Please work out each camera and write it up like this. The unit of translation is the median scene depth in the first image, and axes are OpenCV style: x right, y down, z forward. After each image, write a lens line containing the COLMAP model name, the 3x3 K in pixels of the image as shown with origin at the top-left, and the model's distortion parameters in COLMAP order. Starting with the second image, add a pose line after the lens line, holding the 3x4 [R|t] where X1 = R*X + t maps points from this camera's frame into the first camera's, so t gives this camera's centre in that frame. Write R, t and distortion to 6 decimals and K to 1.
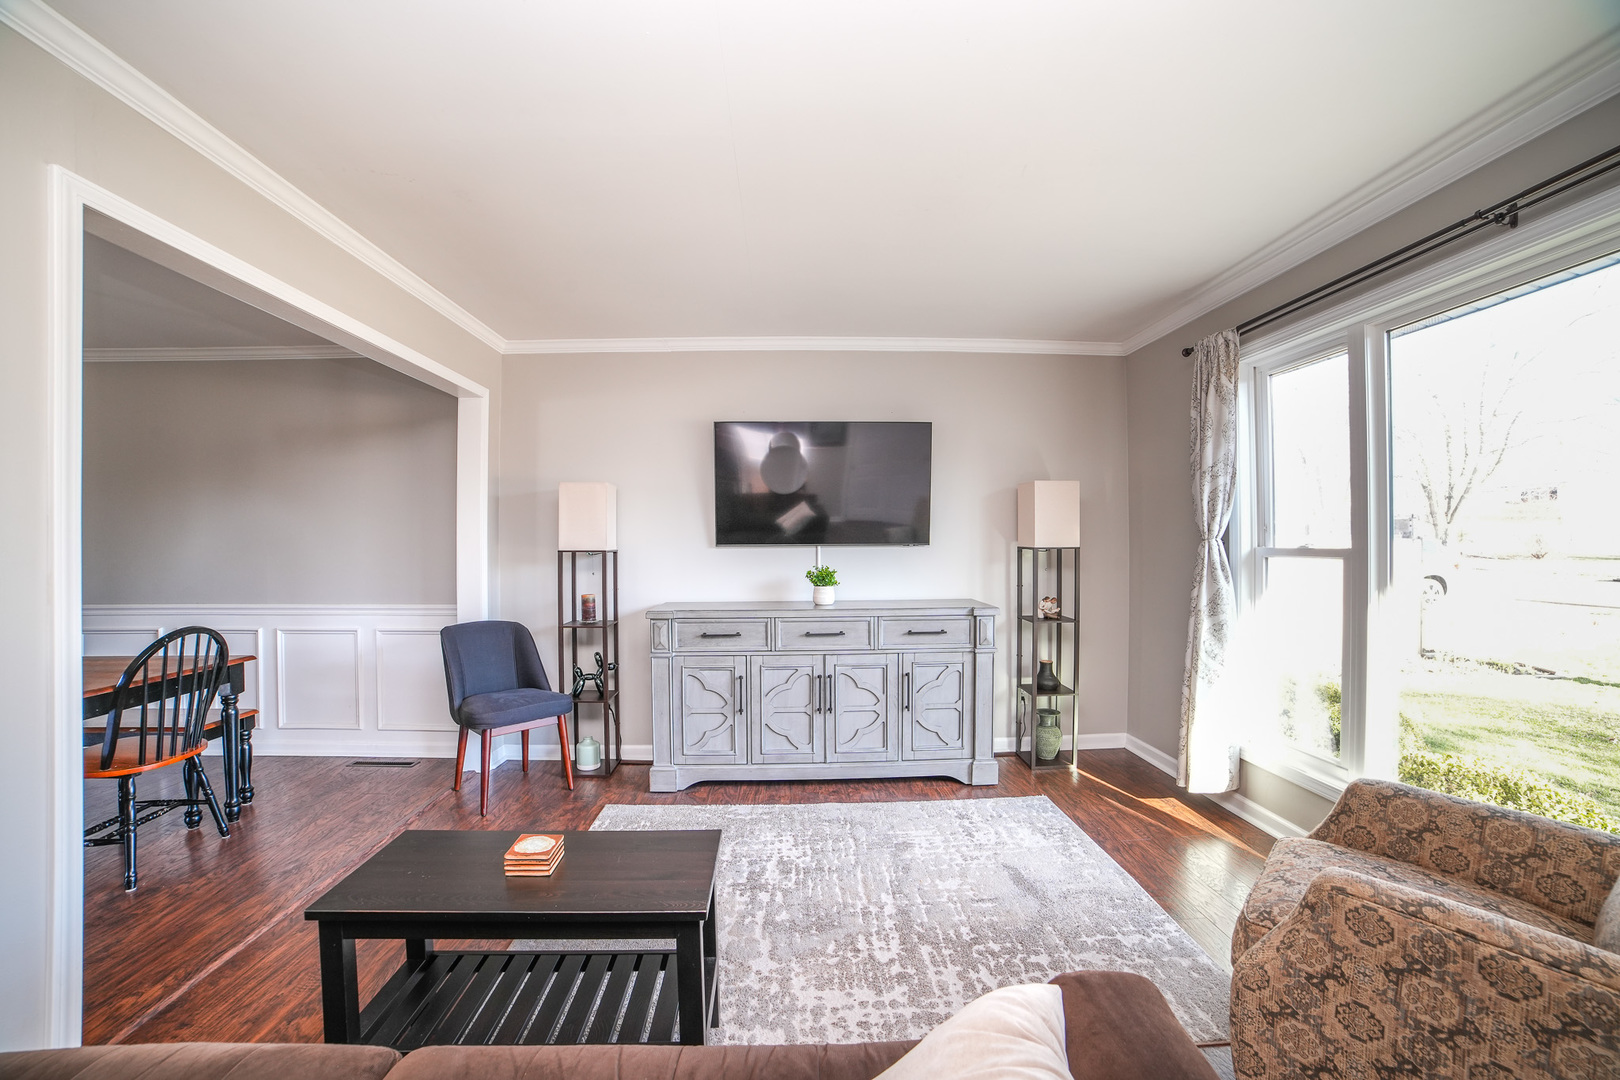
lens RADIAL K [[655.7, 0, 811.8], [0, 655.7, 539.2], [0, 0, 1]] dist [-0.105200, 0.035644]
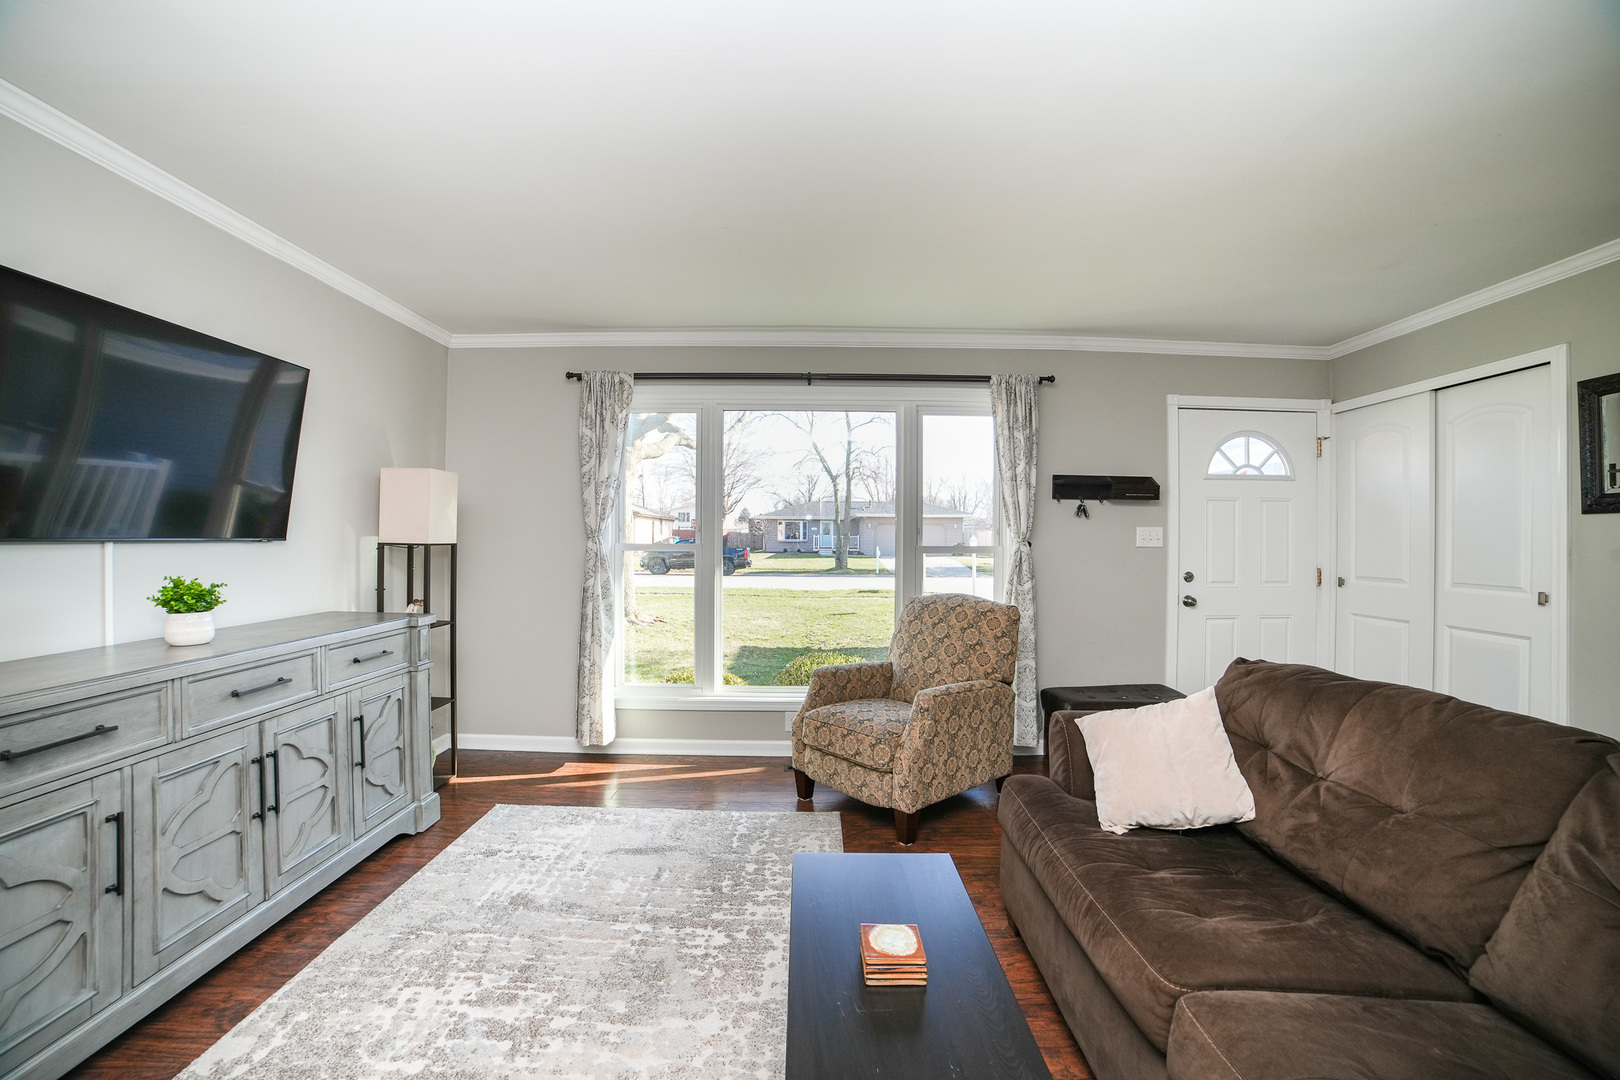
lens RADIAL K [[655.7, 0, 811.8], [0, 655.7, 539.2], [0, 0, 1]] dist [-0.105200, 0.035644]
pose [[0.040134, 0.001687, 0.999193, -0.634156], [-0.006823, 0.999976, -0.001415, 0.006771], [-0.999171, -0.006761, 0.040145, 0.568814]]
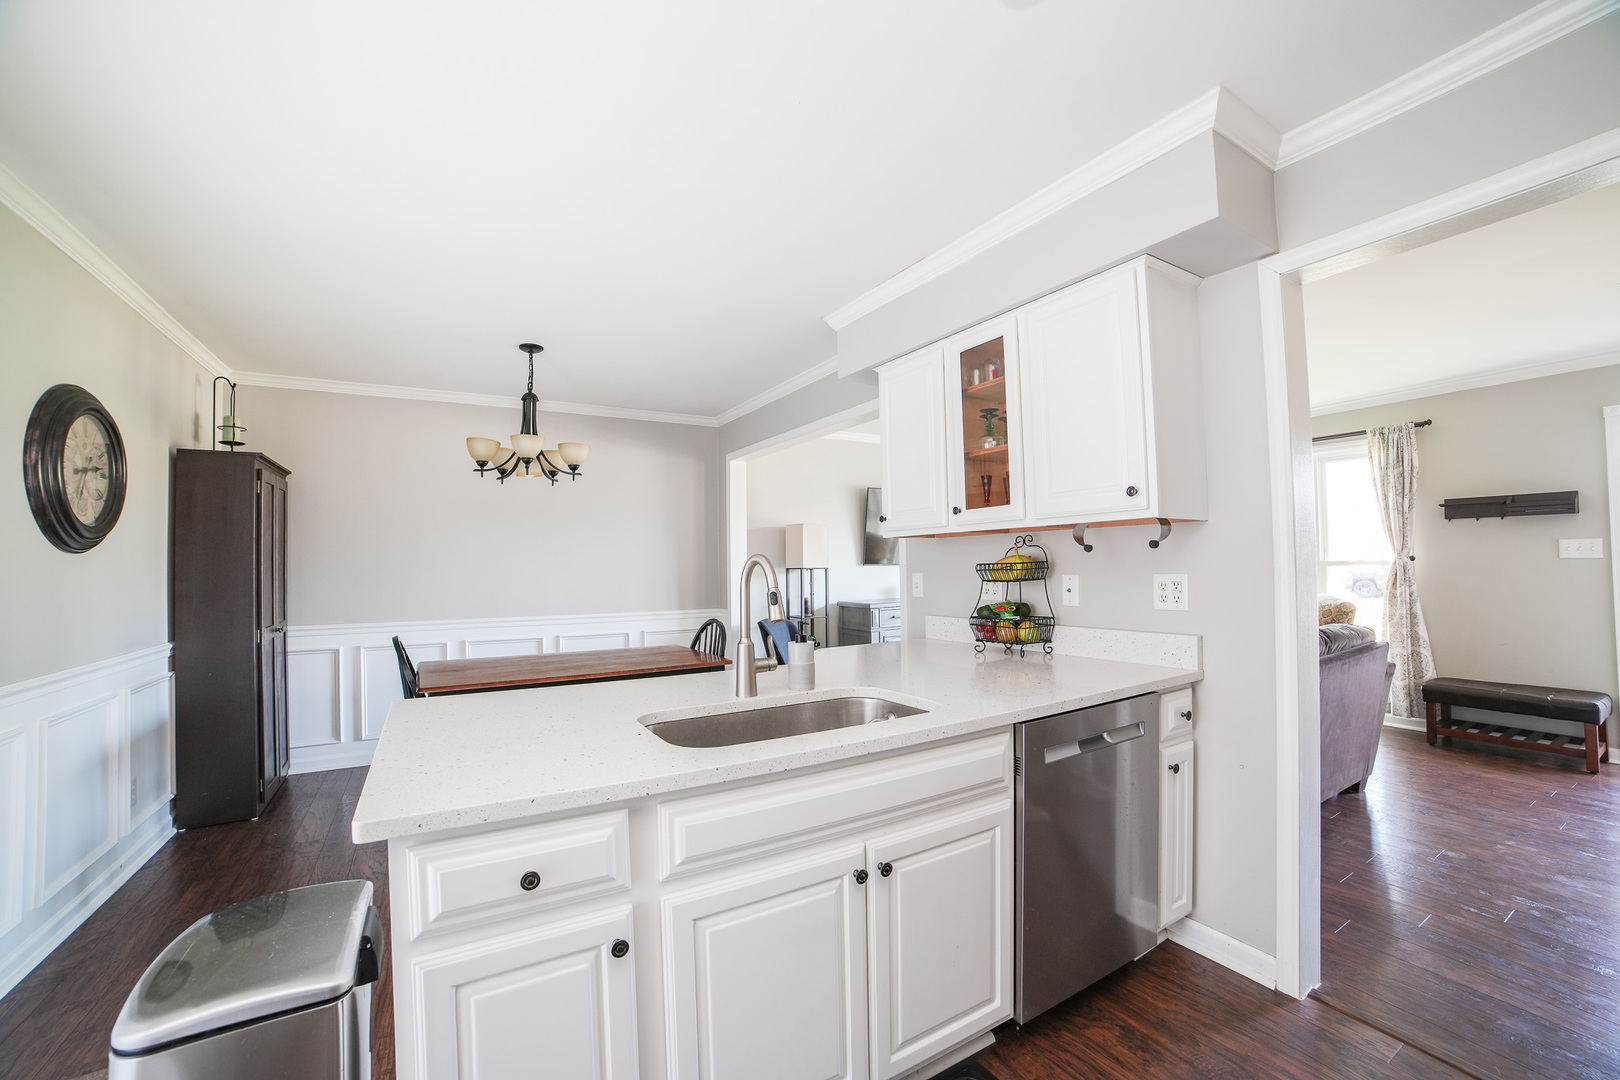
lens RADIAL K [[652.9, 0, 808.9], [0, 652.9, 544.3], [0, 0, 1]] dist [-0.101965, 0.035050]
pose [[0.883579, 0.002866, 0.468274, -1.352971], [0.013820, 0.999386, -0.032194, 0.007795], [-0.468078, 0.034918, 0.882997, -0.429714]]
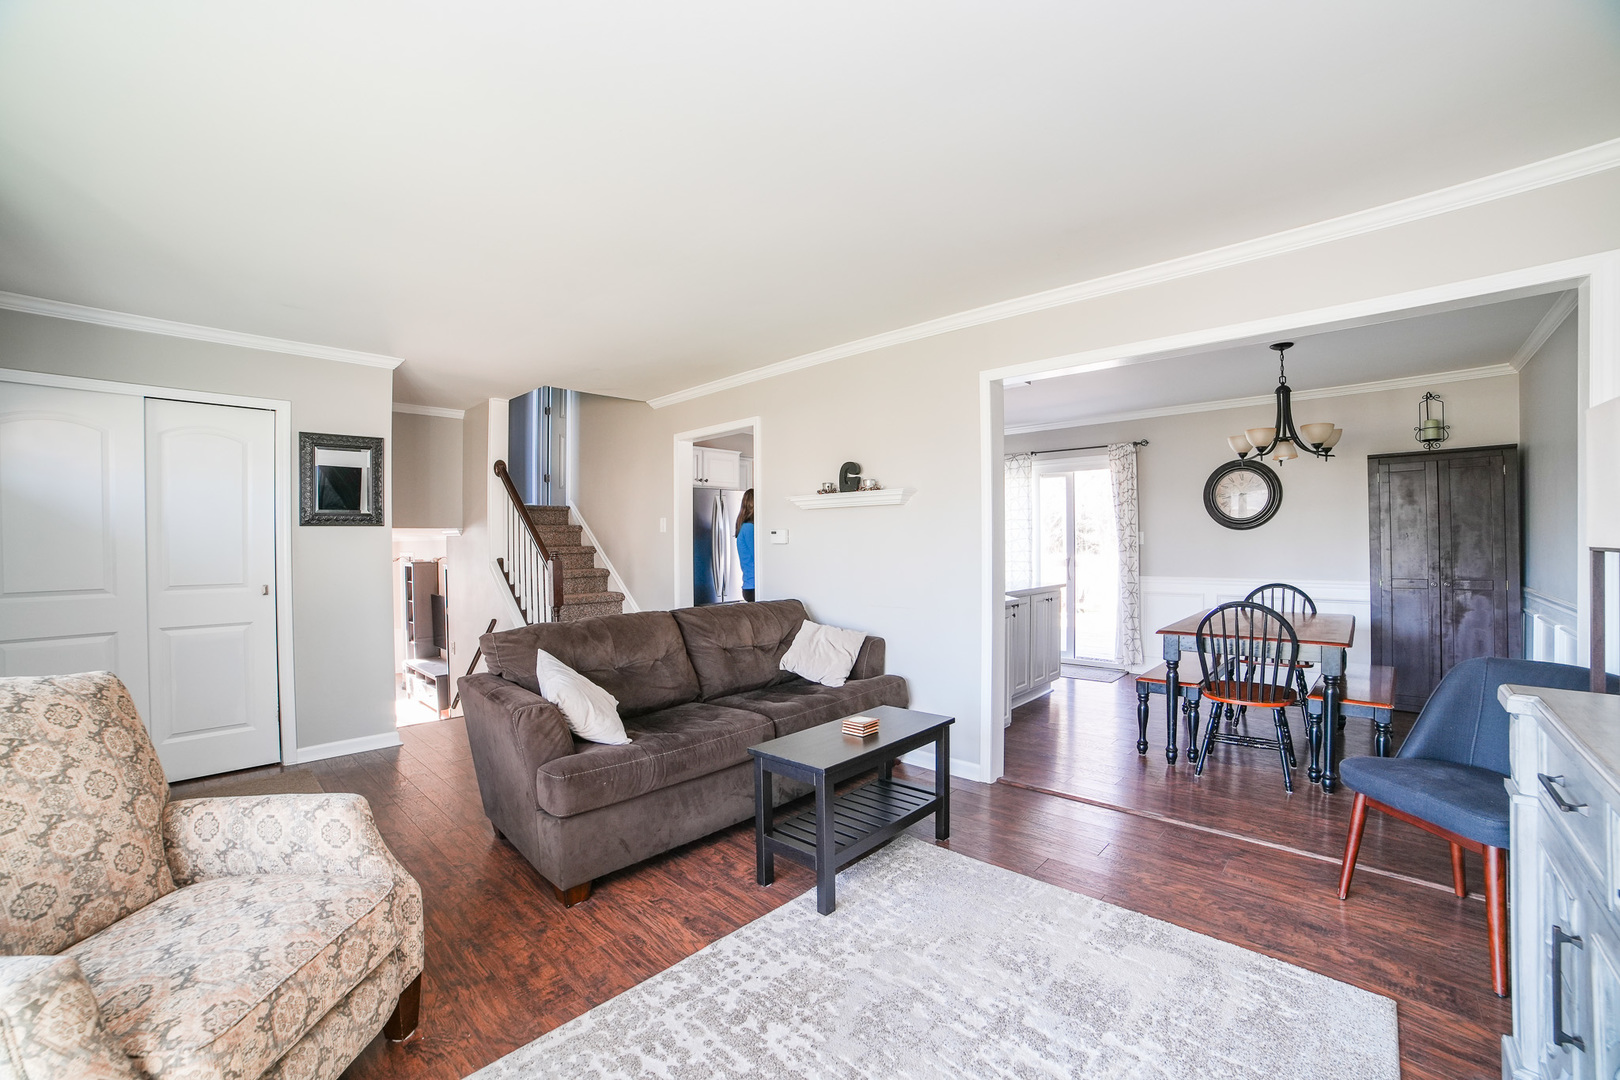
lens RADIAL K [[652.9, 0, 808.9], [0, 652.9, 544.3], [0, 0, 1]] dist [-0.101965, 0.035050]
pose [[-0.715710, 0.009347, -0.698335, 0.460446], [0.009838, 0.999946, 0.003301, 0.005437], [0.698328, -0.004508, -0.715764, 1.139402]]
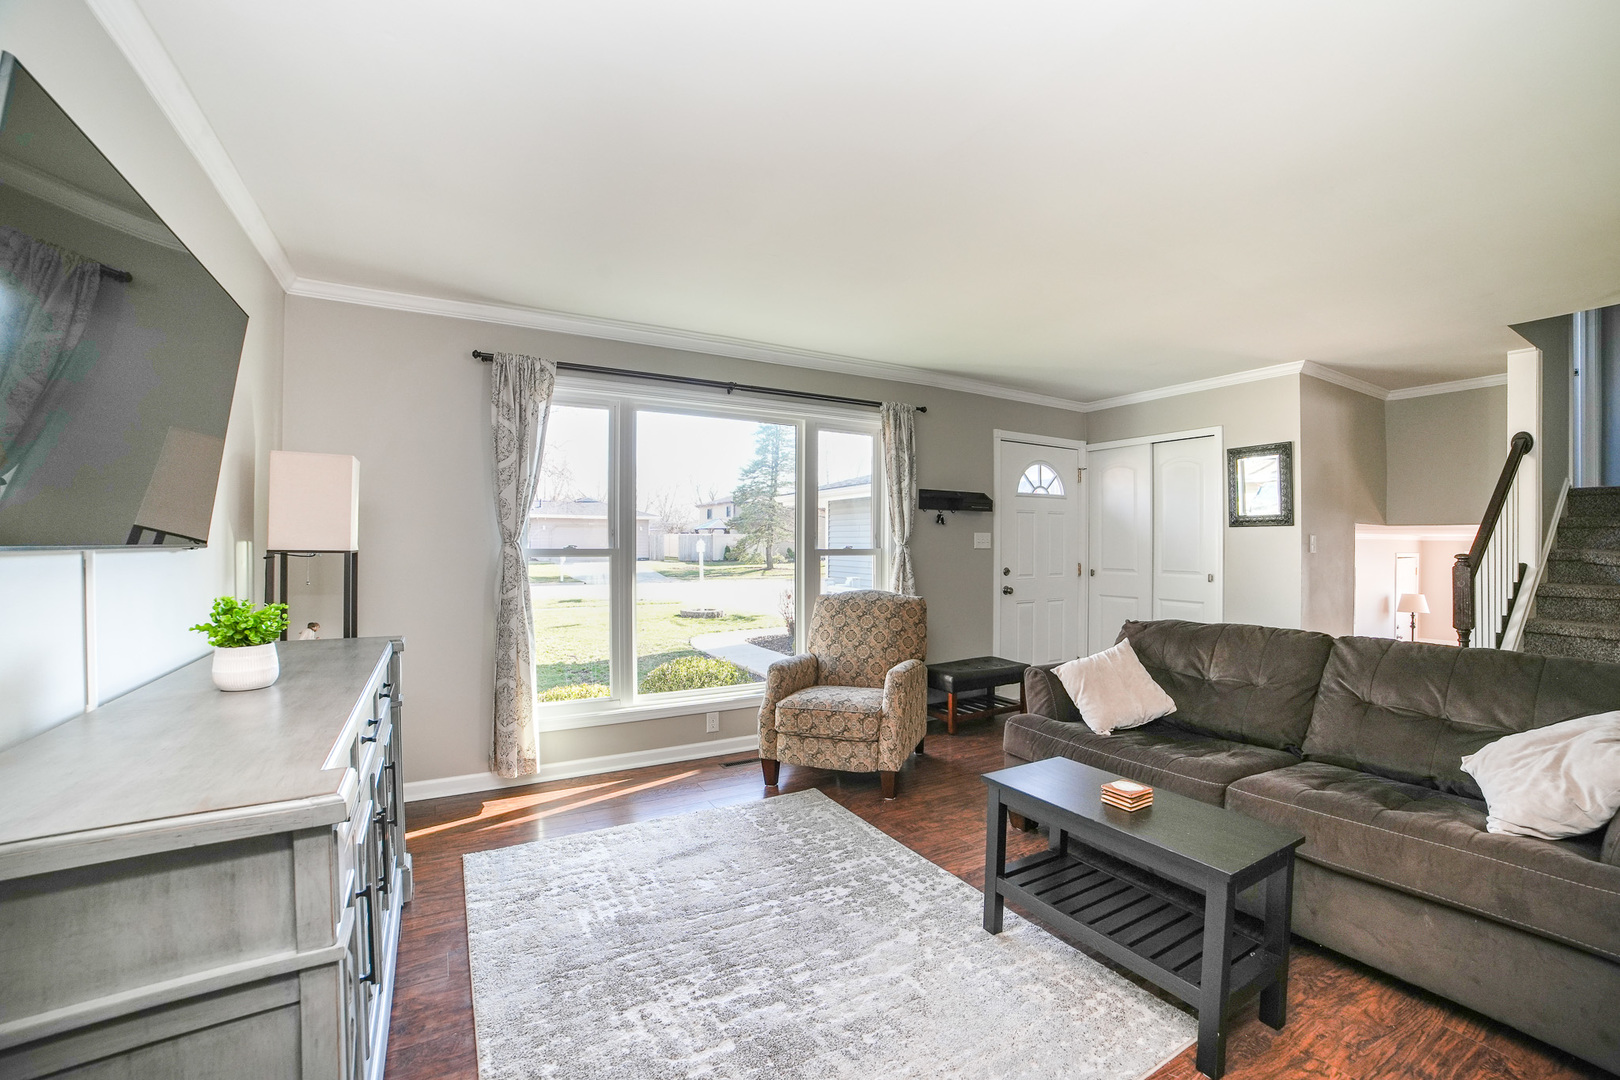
lens RADIAL K [[693.0, 0, 863.2], [0, 693.0, 545.3], [0, 0, 1]] dist [-0.107838, 0.037393]
pose [[-0.499968, -0.001435, 0.866043, -0.701281], [-0.002074, 0.999998, 0.000460, 0.007921], [-0.866041, -0.001566, -0.499970, 1.120569]]
